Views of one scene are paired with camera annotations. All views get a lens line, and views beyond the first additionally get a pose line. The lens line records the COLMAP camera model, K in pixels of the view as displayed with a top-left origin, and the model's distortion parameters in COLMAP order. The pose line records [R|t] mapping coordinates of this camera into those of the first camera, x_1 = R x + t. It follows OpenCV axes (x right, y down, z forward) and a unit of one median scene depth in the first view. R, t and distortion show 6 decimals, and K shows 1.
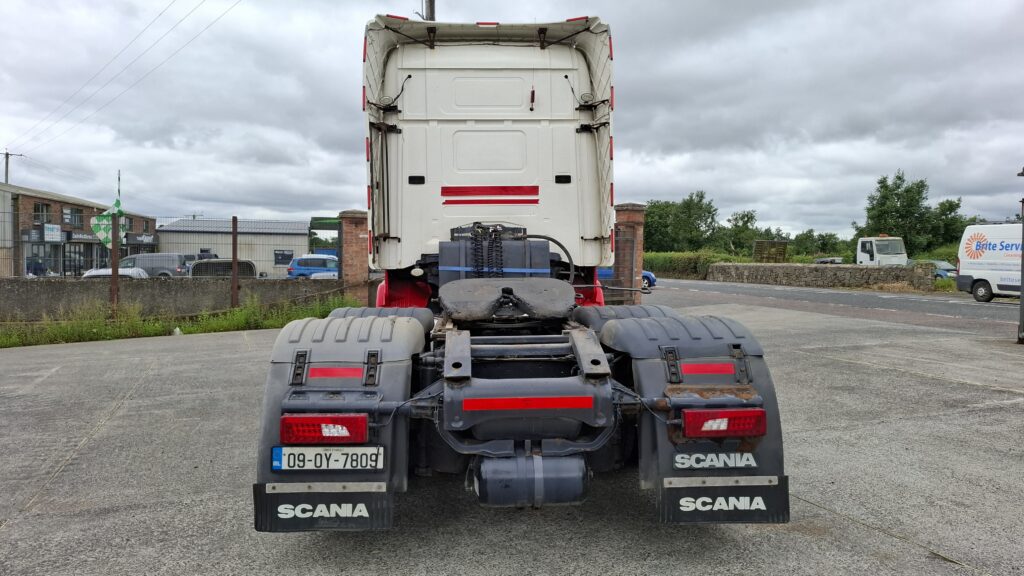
lens RADIAL K [[724.0, 0, 498.0], [0, 724.0, 288.8], [0, 0, 1]] dist [0.104033, -0.159531]
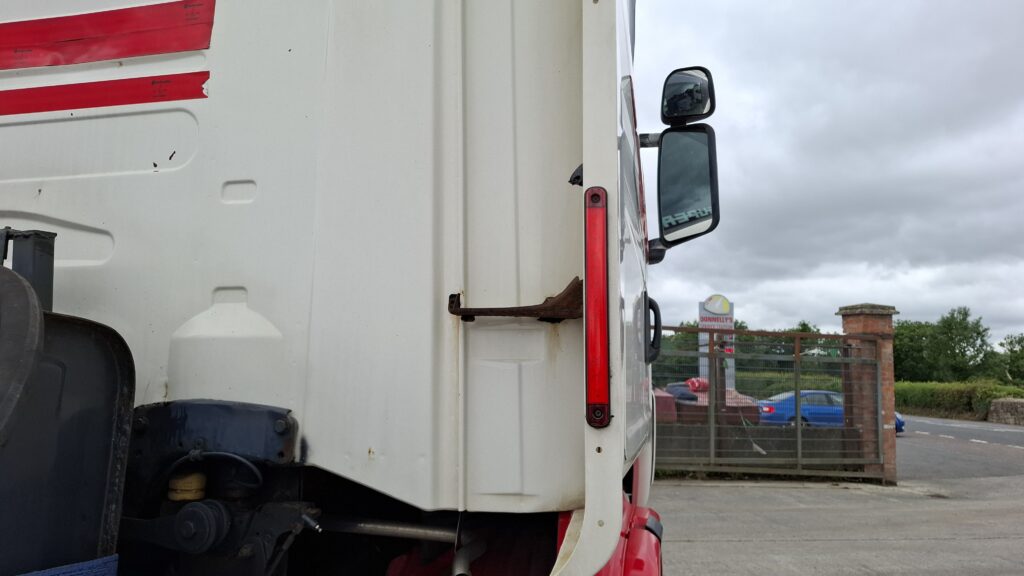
lens RADIAL K [[699.2, 0, 544.9], [0, 699.2, 284.7], [0, 0, 1]] dist [0.001591, -0.000692]
pose [[0.966462, -0.016634, -0.256272, 0.032538], [-0.029525, 0.984086, -0.175221, -0.009767], [0.255109, 0.176911, 0.950590, 0.168861]]
